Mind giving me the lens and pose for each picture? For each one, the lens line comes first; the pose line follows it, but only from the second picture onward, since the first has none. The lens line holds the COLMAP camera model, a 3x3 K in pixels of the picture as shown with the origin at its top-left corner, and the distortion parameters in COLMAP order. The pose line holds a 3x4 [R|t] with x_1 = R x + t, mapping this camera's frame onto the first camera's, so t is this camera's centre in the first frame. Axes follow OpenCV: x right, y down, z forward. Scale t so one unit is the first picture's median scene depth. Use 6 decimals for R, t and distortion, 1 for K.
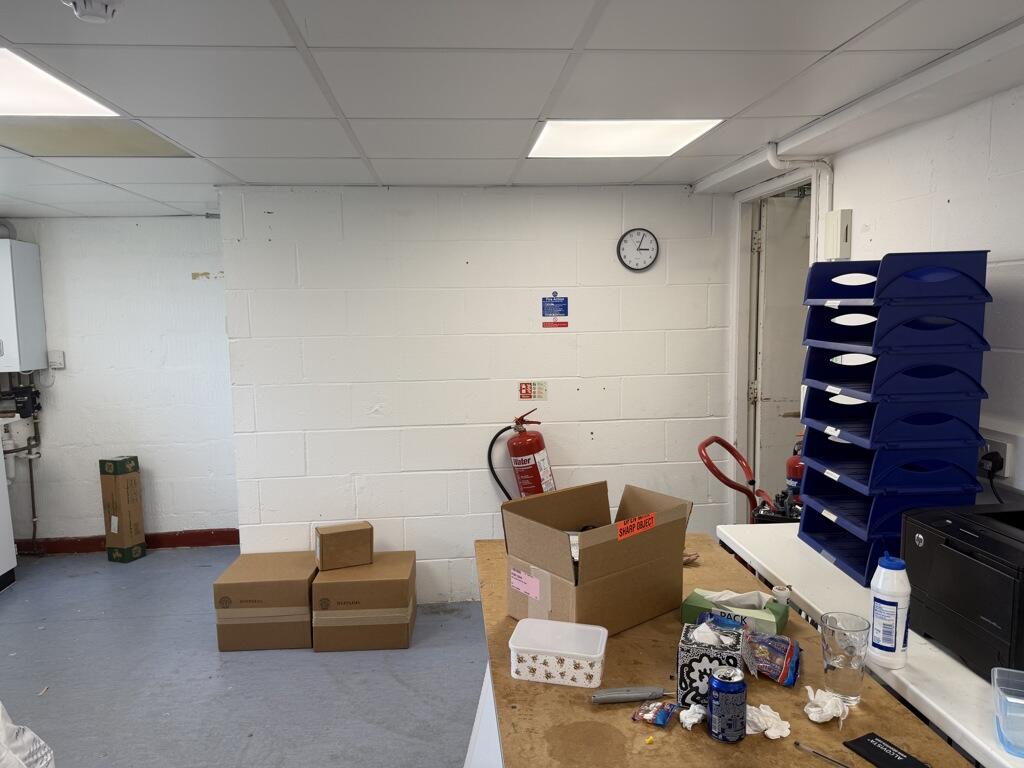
lens RADIAL K [[726.1, 0, 512.0], [0, 726.1, 384.0], [0, 0, 1]] dist [-0.000464, -0.000301]
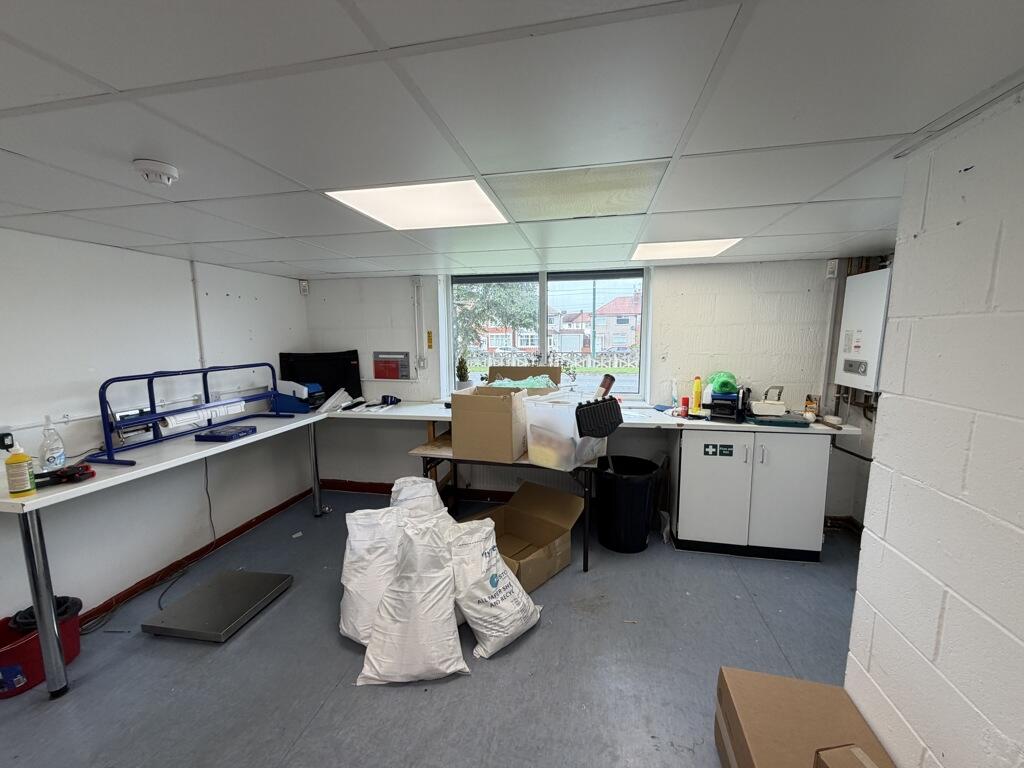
lens RADIAL K [[406.2, 0, 512.0], [0, 406.2, 384.0], [0, 0, 1]] dist [0.000997, 0.000205]
pose [[-0.279913, 0.138814, -0.949936, 0.060982], [-0.092260, 0.981022, 0.170542, -0.100017], [0.955582, 0.135379, -0.261794, 0.757182]]
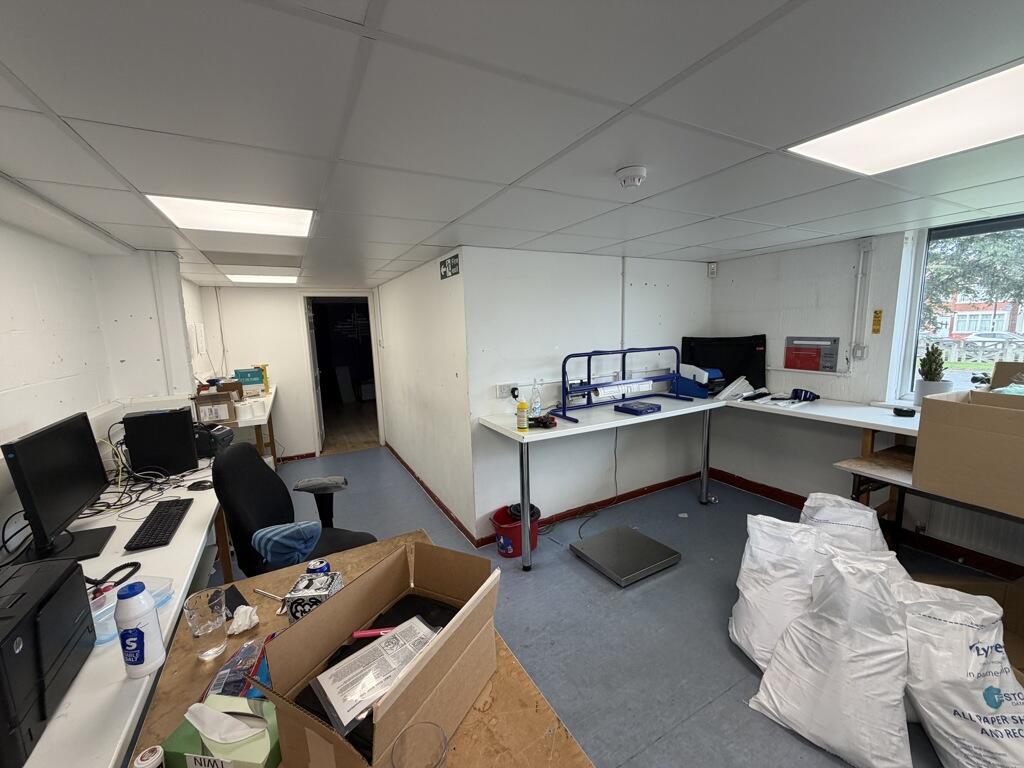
lens RADIAL K [[406.2, 0, 512.0], [0, 406.2, 384.0], [0, 0, 1]] dist [0.000997, 0.000205]
pose [[-0.912458, 0.101413, -0.396403, 0.074738], [-0.000253, 0.968658, 0.248397, -0.092838], [0.409170, 0.226752, -0.883835, 0.704737]]
